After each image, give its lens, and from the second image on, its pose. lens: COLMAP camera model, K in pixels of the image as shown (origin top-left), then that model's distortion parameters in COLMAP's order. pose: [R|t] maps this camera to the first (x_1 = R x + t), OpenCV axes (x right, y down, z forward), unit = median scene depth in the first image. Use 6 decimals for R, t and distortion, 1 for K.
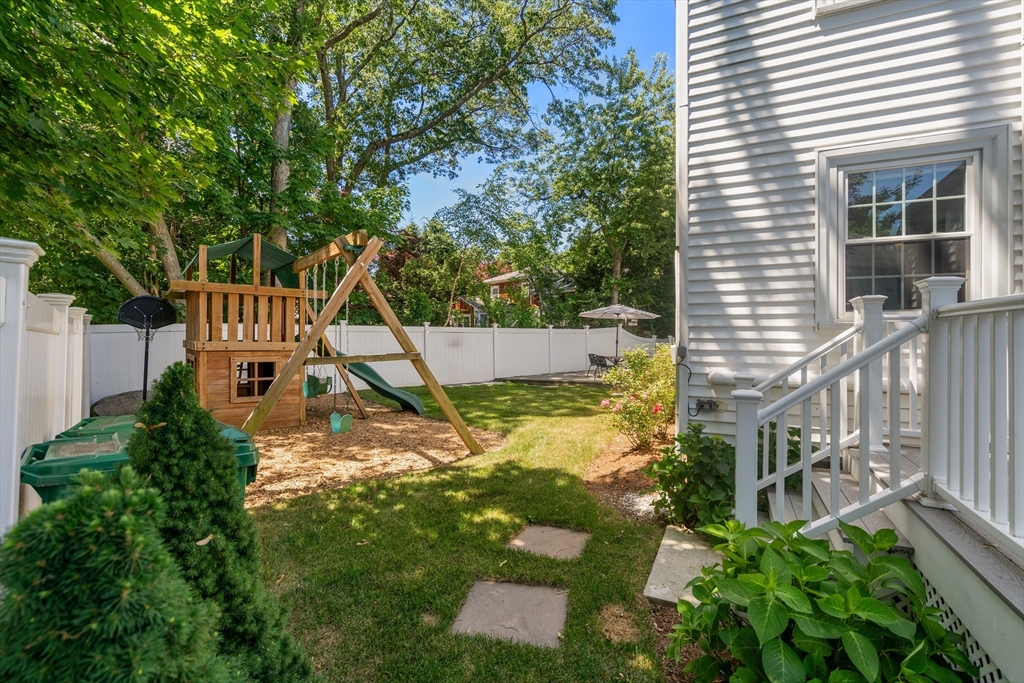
lens RADIAL K [[466.3, 0, 512.2], [0, 466.3, 335.5], [0, 0, 1]] dist [-0.000384, -0.000007]
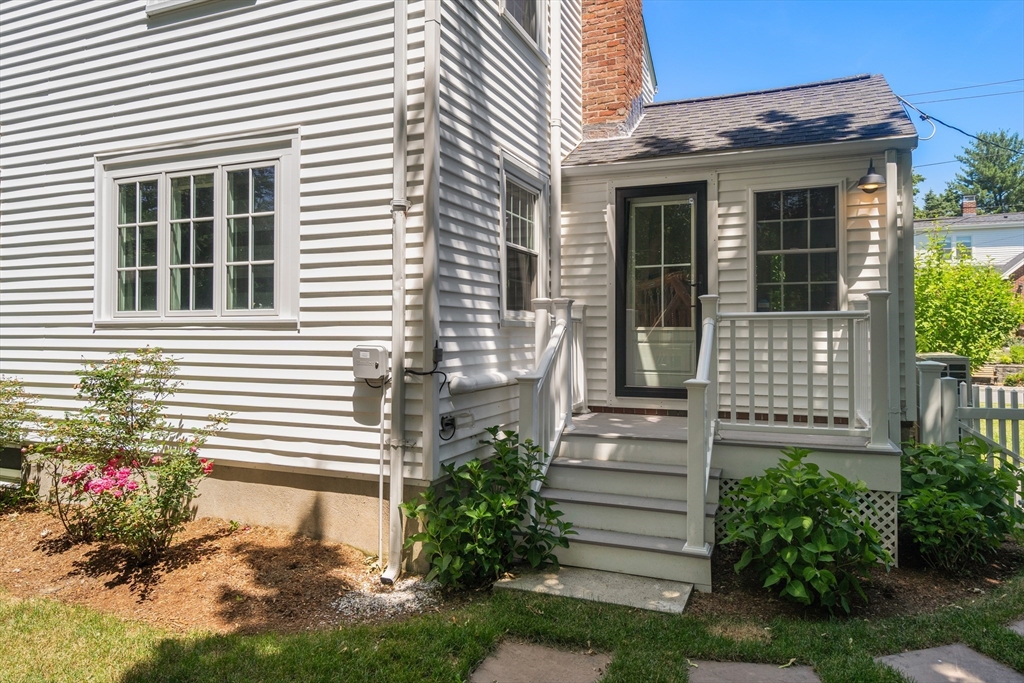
lens RADIAL K [[660.7, 0, 513.8], [0, 660.7, 323.6], [0, 0, 1]] dist [0.002620, -0.001682]
pose [[-0.052056, 0.015199, 0.998529, -0.740300], [-0.001394, 0.999882, -0.015292, 0.000986], [-0.998643, -0.002188, -0.052028, 1.015337]]
